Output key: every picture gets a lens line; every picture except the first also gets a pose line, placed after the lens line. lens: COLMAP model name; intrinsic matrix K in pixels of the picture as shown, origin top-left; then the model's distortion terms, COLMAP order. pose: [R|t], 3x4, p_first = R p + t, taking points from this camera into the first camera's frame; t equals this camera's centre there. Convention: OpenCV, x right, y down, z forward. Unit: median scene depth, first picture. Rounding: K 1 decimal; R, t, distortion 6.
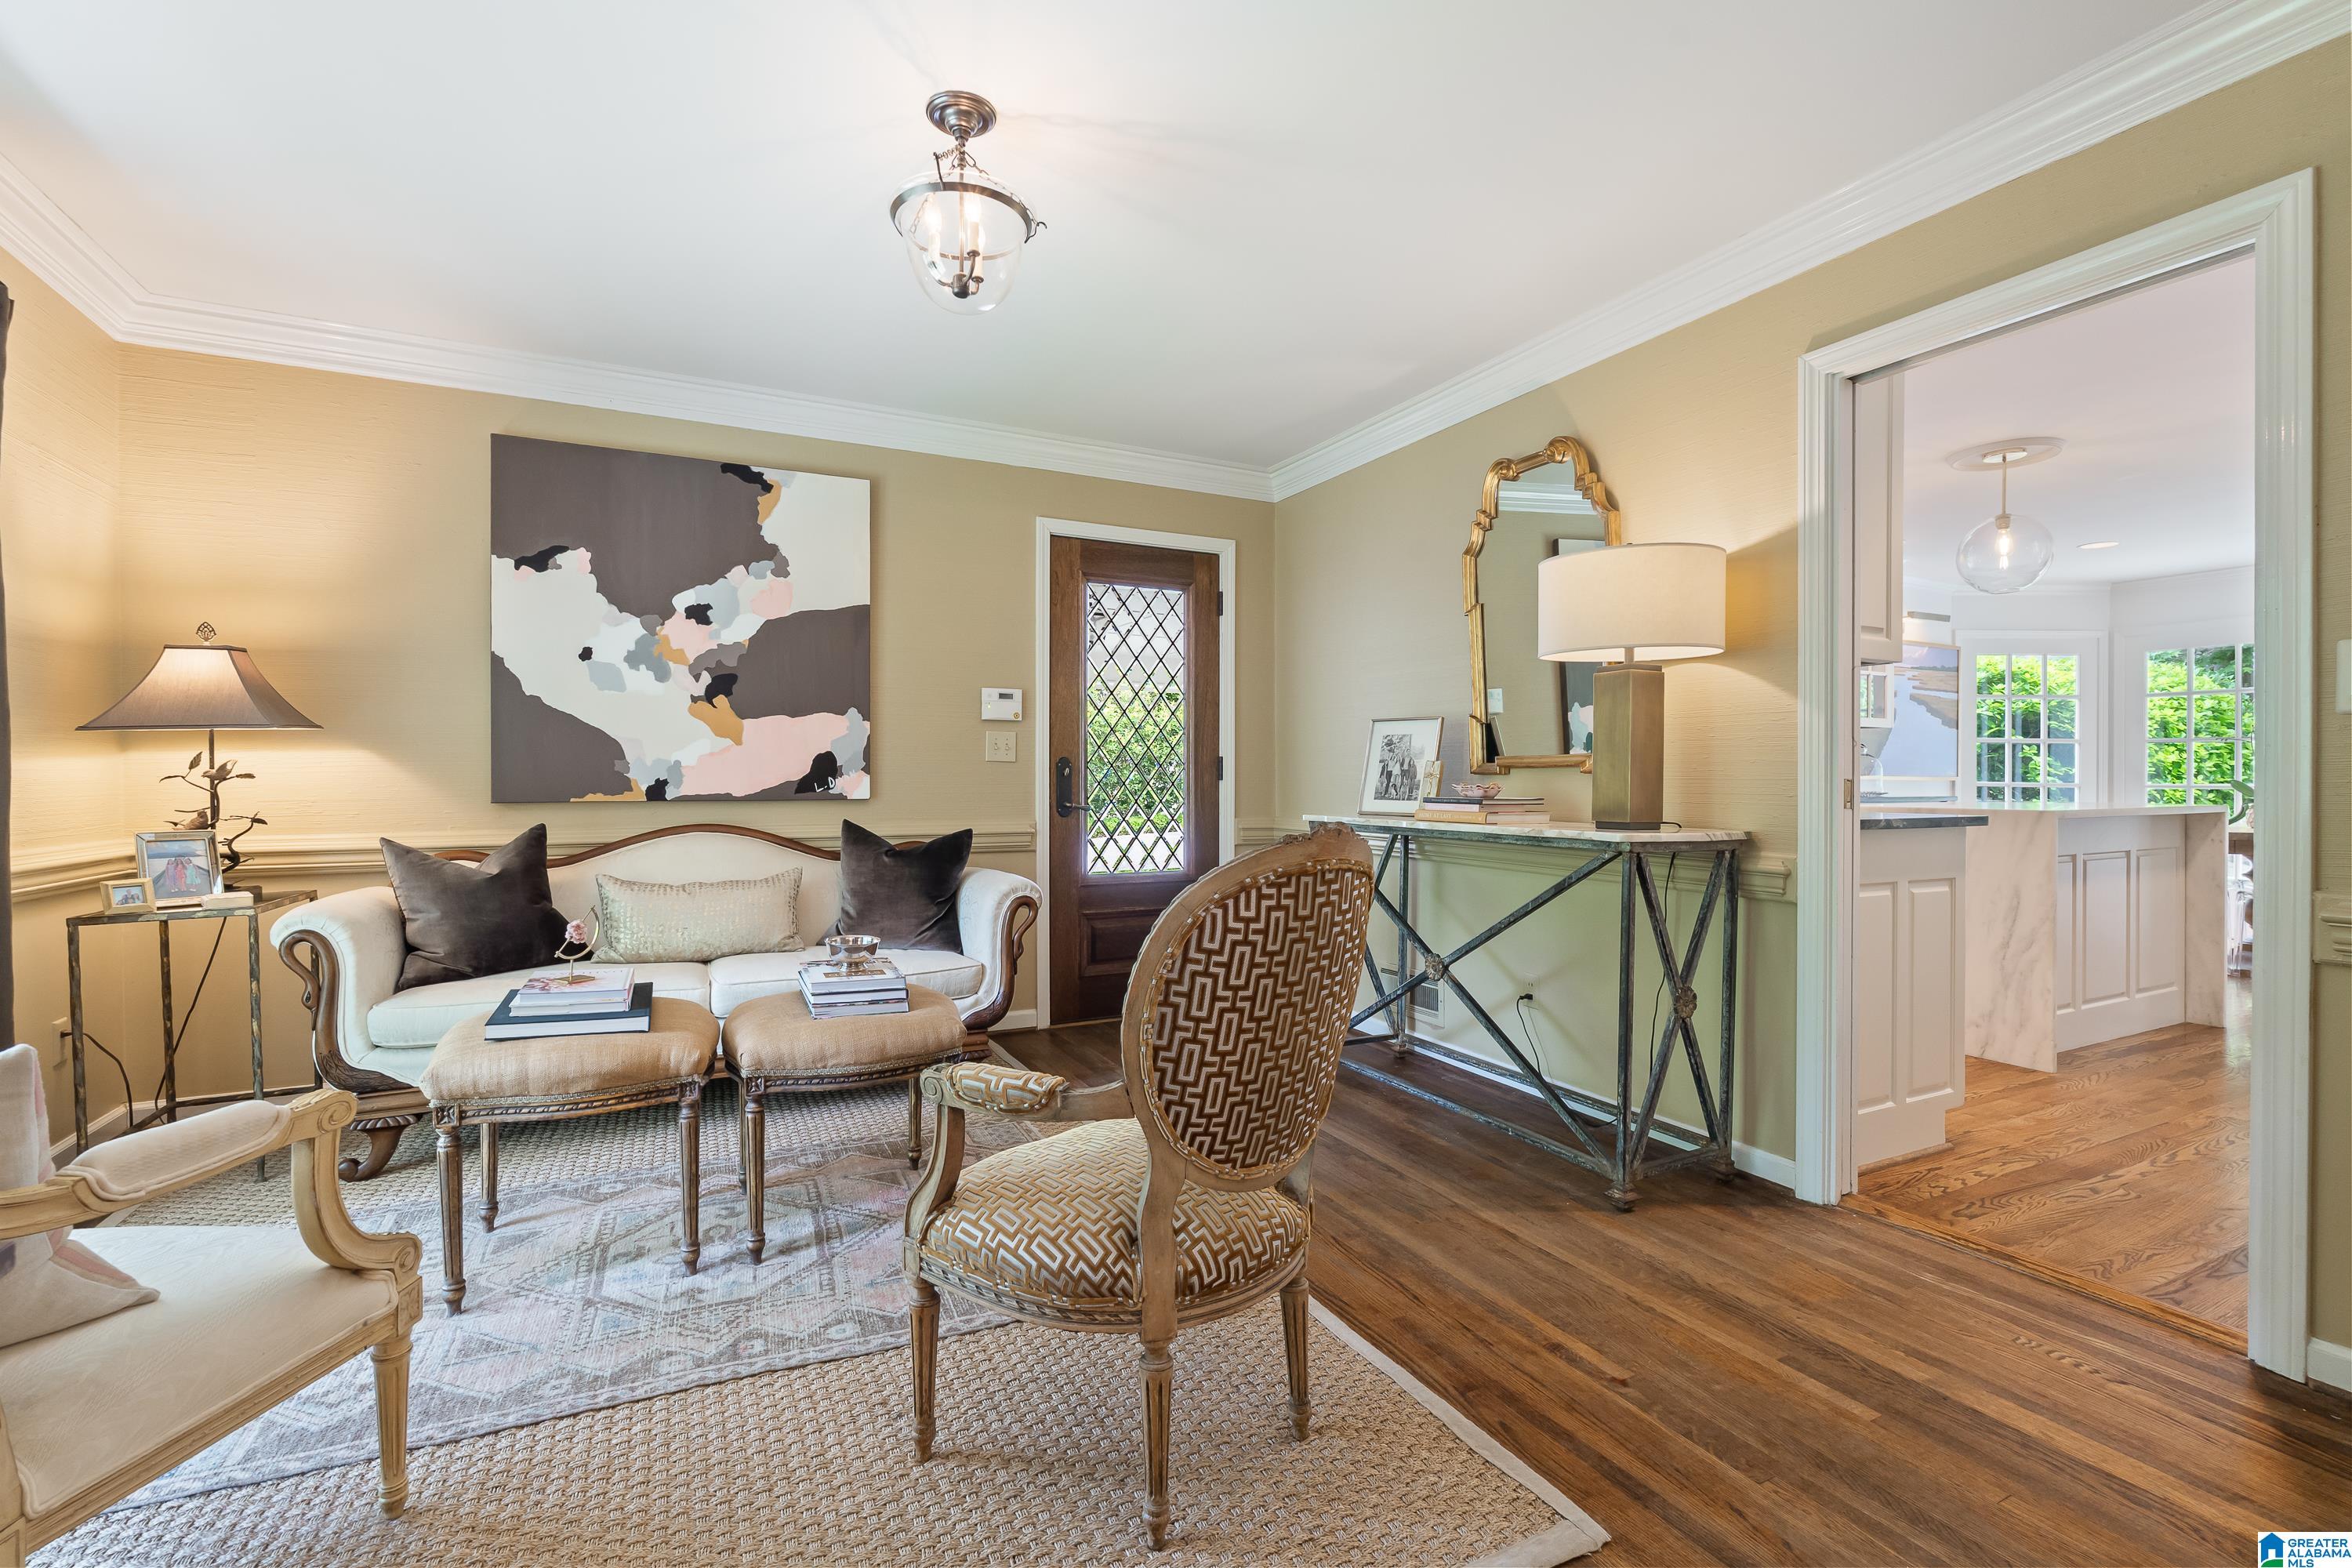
lens RADIAL K [[1030.7, 0, 1167.1], [0, 1030.7, 781.5], [0, 0, 1]] dist [-0.004328, 0.000424]
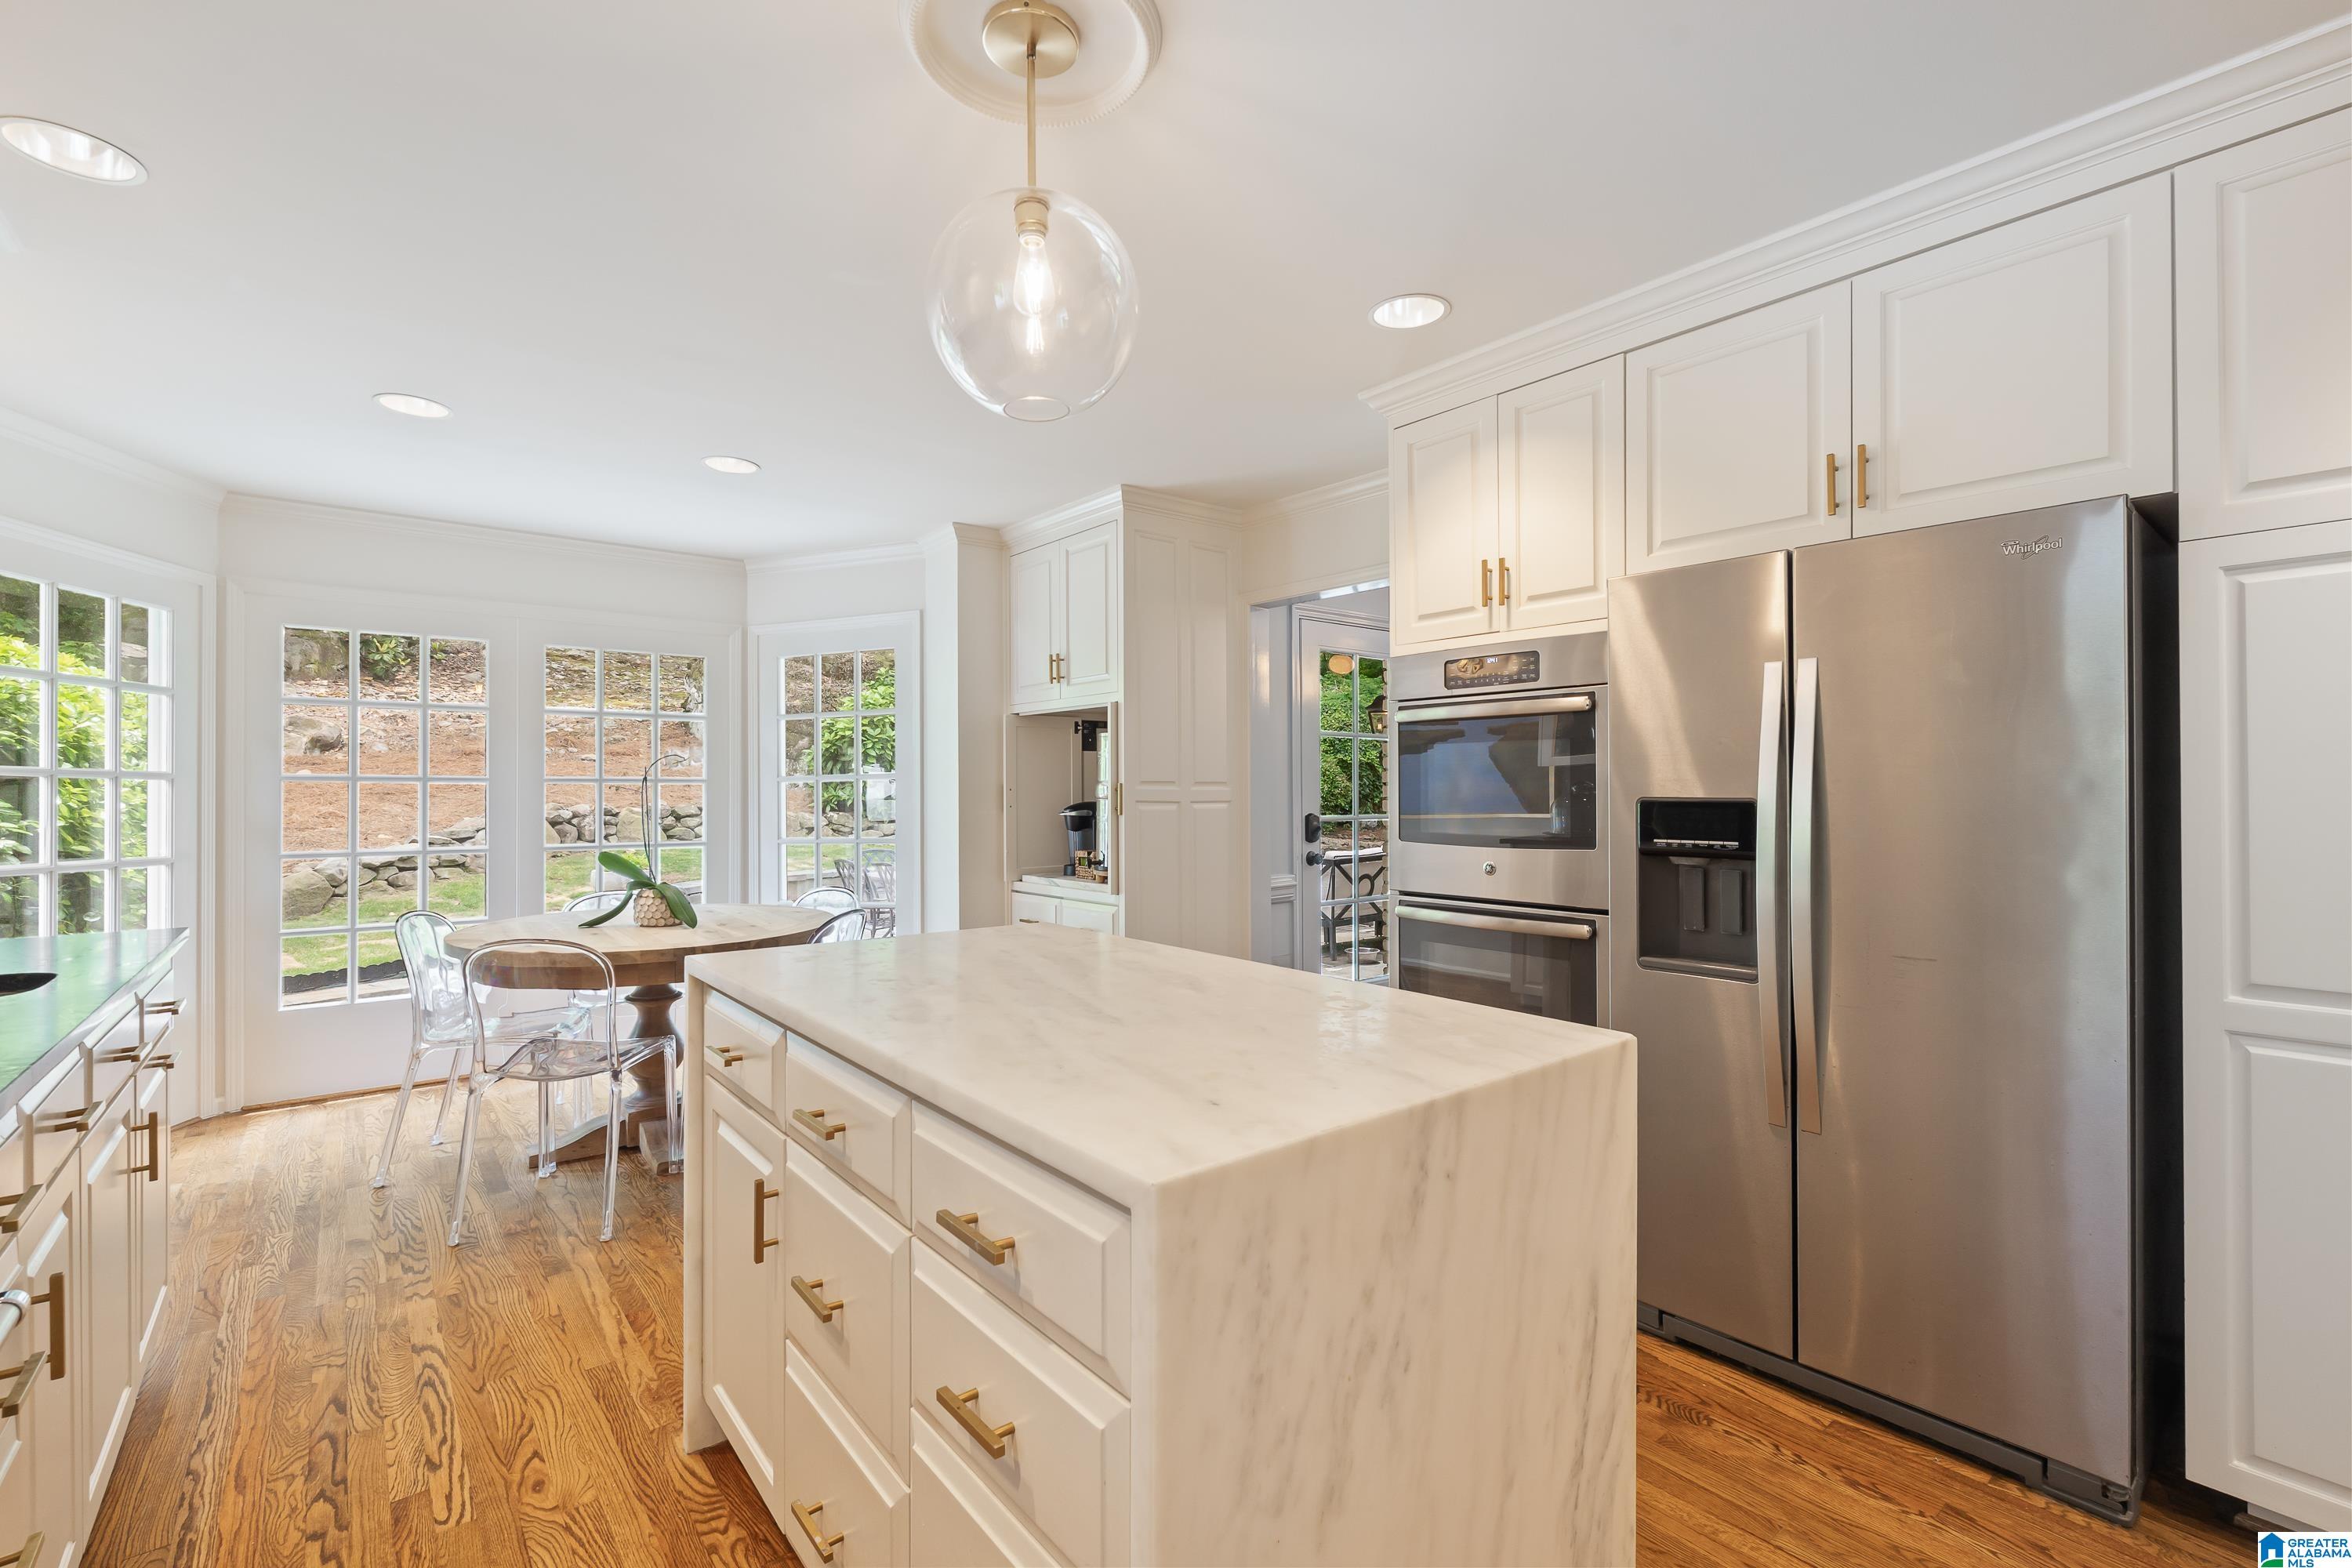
lens RADIAL K [[1030.7, 0, 1165.4], [0, 1030.7, 789.2], [0, 0, 1]] dist [-0.004328, 0.000424]
pose [[-0.213903, -0.000705, 0.976855, 0.268218], [0.005812, 0.999981, 0.001995, -0.029674], [-0.976838, 0.006104, -0.213895, 0.614312]]
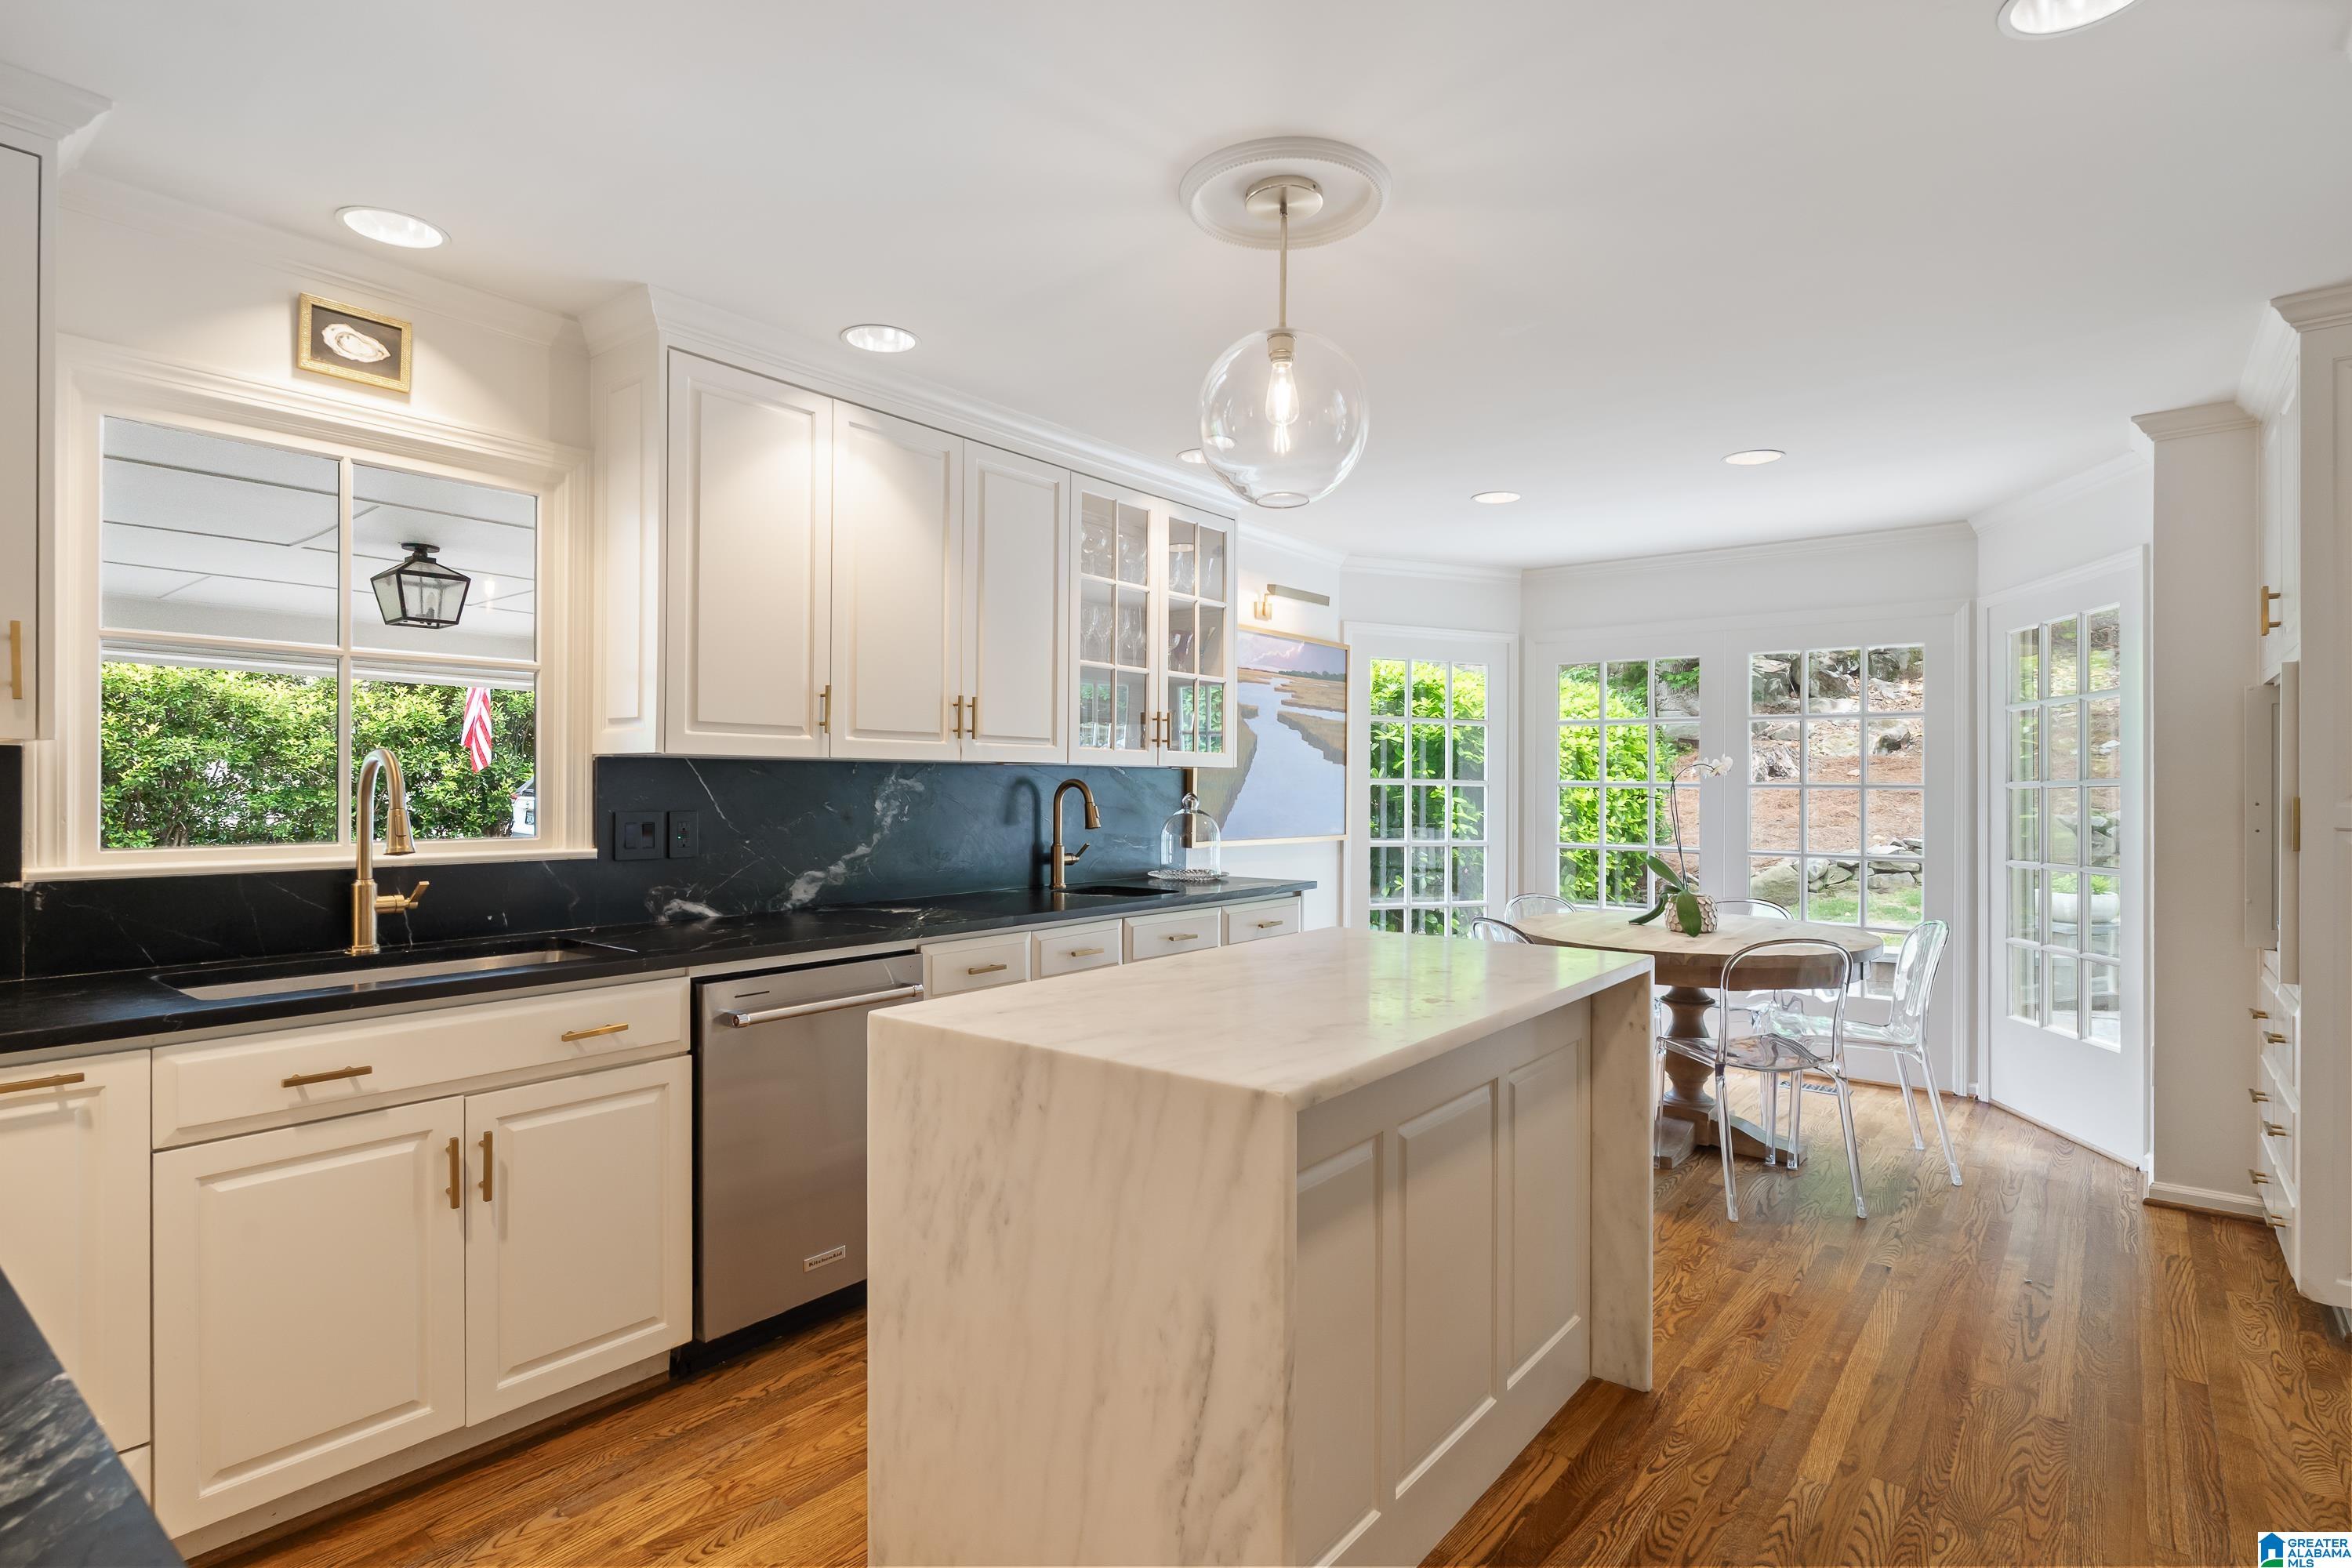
lens RADIAL K [[1183.5, 0, 1180.2], [0, 1183.5, 783.4], [0, 0, 1]] dist [-0.003456, 0.000292]
pose [[0.905707, 0.000869, 0.423904, 0.330753], [0.001151, 0.999989, -0.004509, -0.035027], [-0.423903, 0.004571, 0.905696, 0.328203]]
